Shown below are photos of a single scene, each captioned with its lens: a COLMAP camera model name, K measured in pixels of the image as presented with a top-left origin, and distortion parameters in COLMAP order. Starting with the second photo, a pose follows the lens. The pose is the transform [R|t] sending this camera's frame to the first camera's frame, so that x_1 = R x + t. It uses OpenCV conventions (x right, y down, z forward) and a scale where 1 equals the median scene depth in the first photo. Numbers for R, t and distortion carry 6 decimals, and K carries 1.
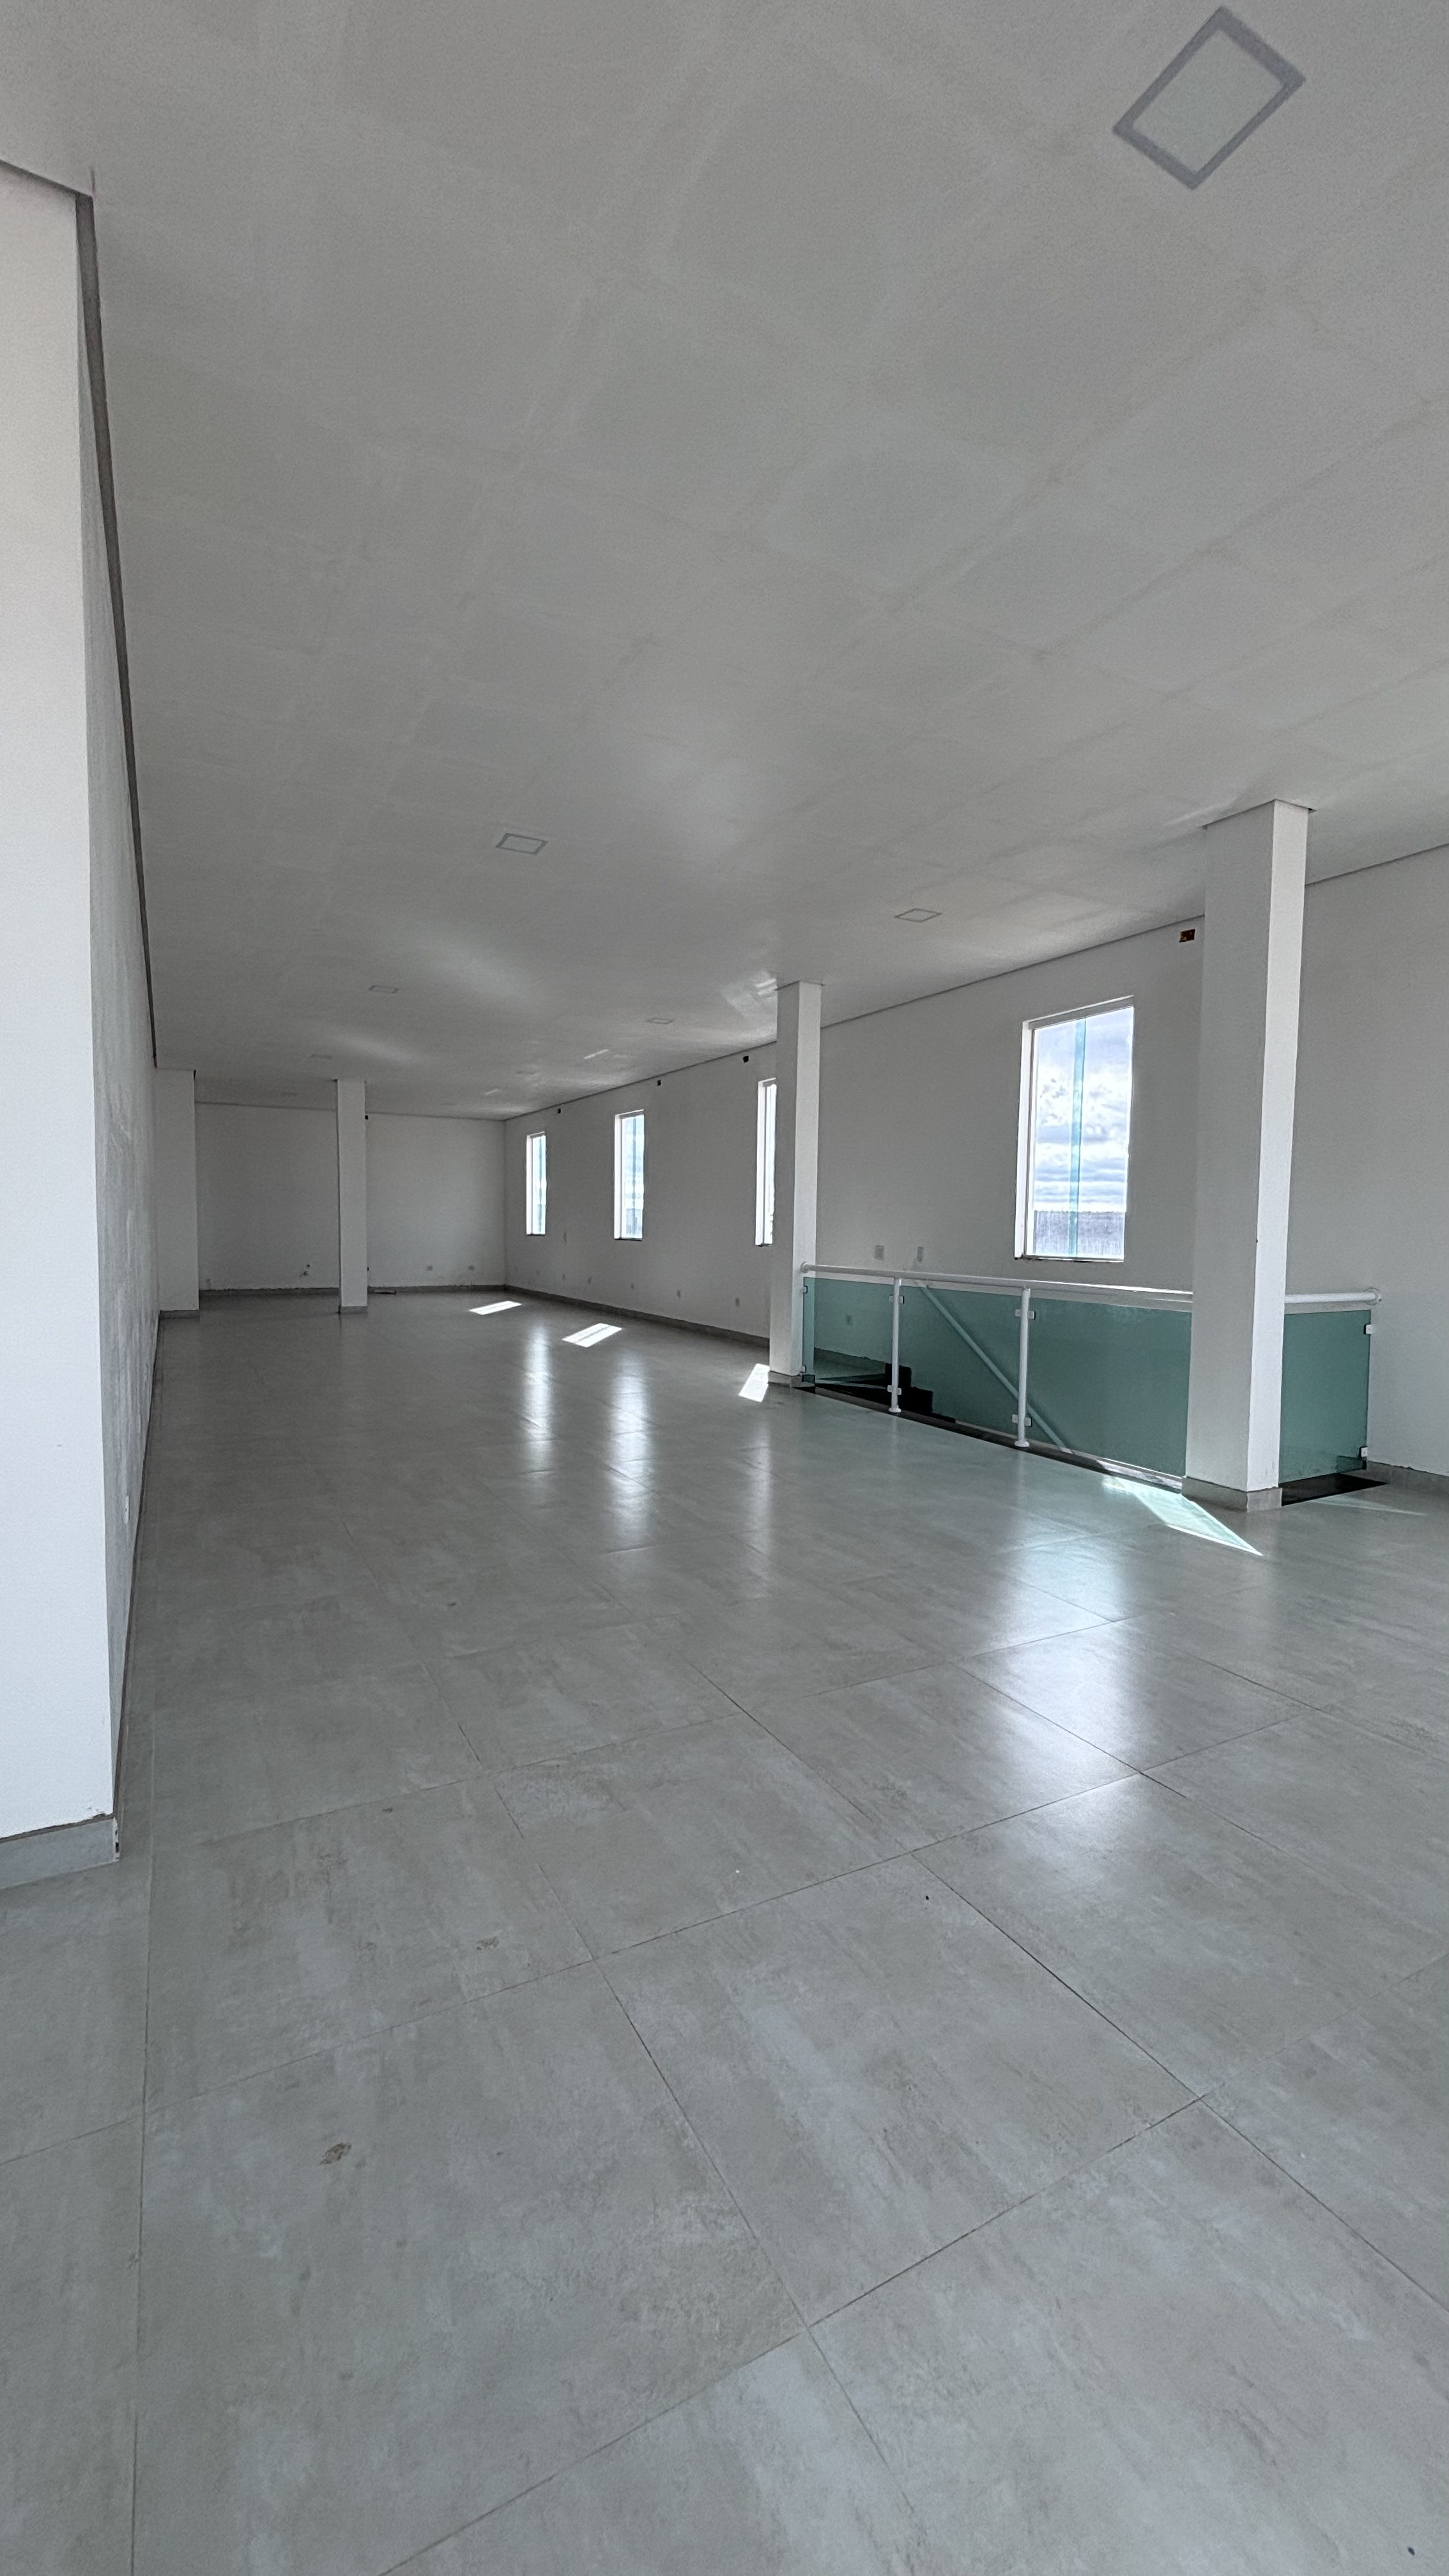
lens RADIAL K [[1061.1, 0, 720.3], [0, 1061.1, 1287.6], [0, 0, 1]] dist [-0.033268, 0.000022]
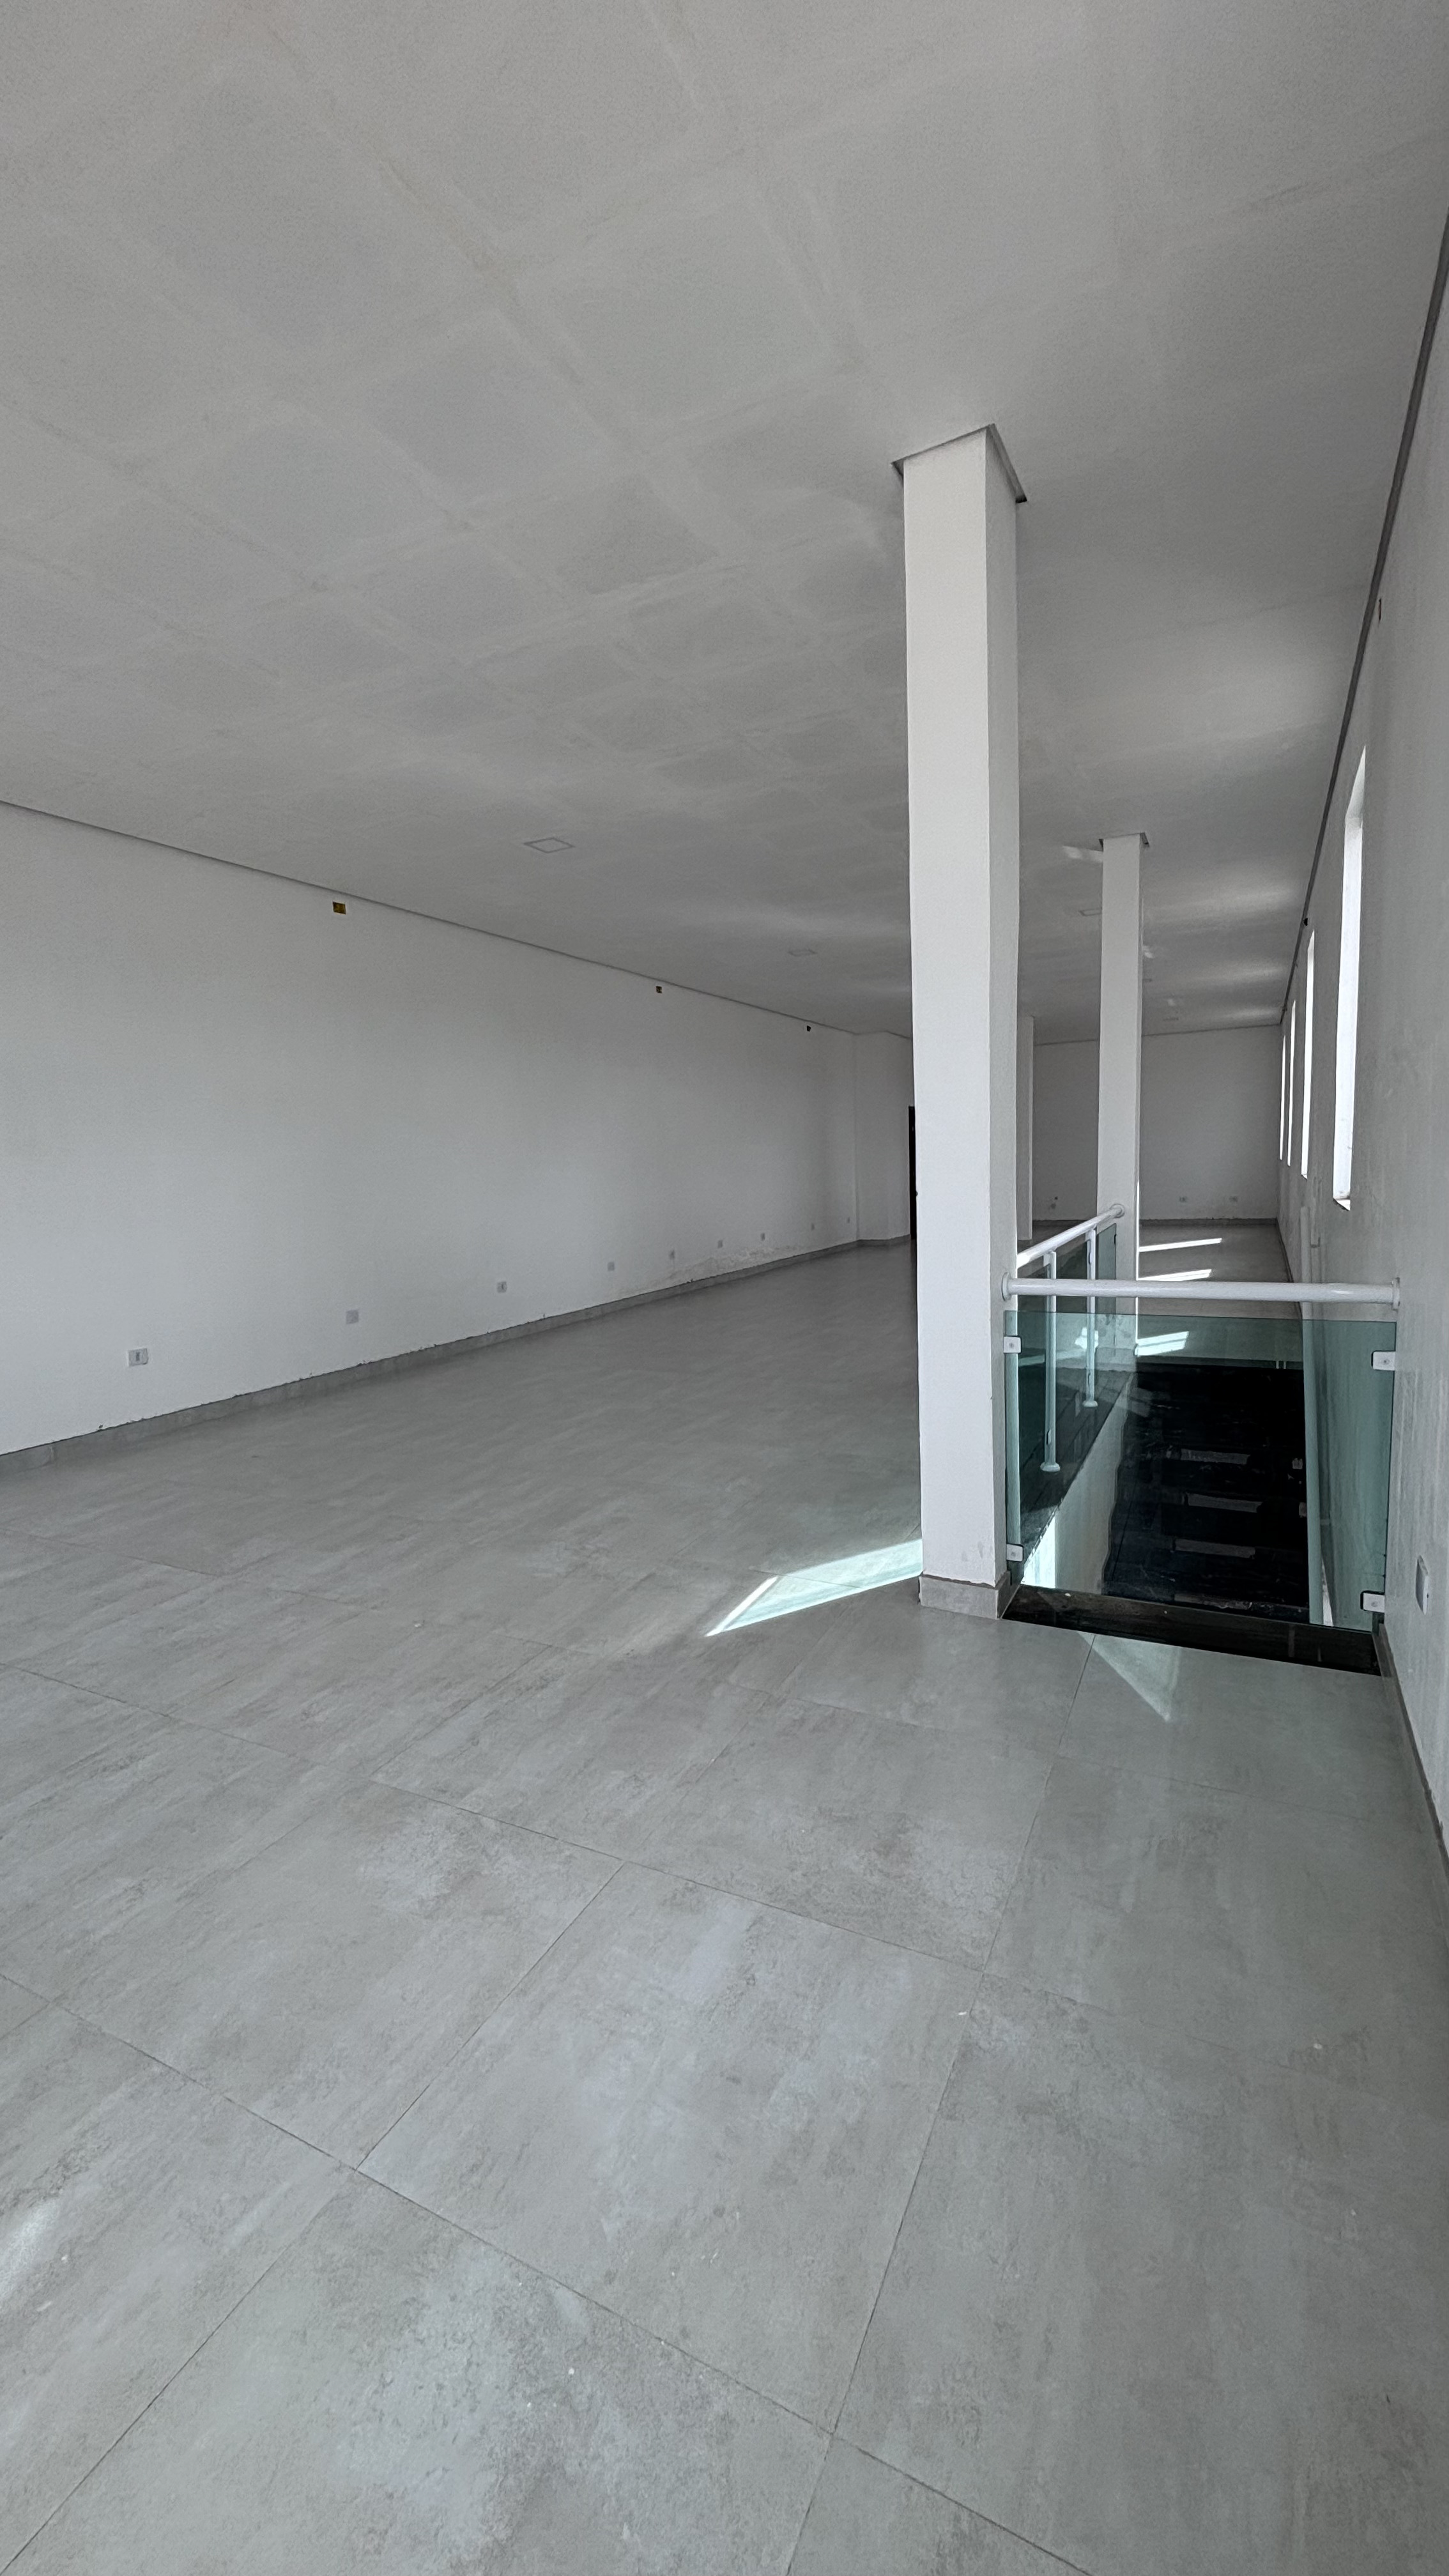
lens RADIAL K [[1061.1, 0, 720.3], [0, 1061.1, 1287.6], [0, 0, 1]] dist [-0.033268, 0.000022]
pose [[0.593256, 0.060951, -0.802703, 1.148641], [-0.017069, 0.997858, 0.063155, -0.028573], [0.804833, -0.023766, 0.593026, 0.622885]]
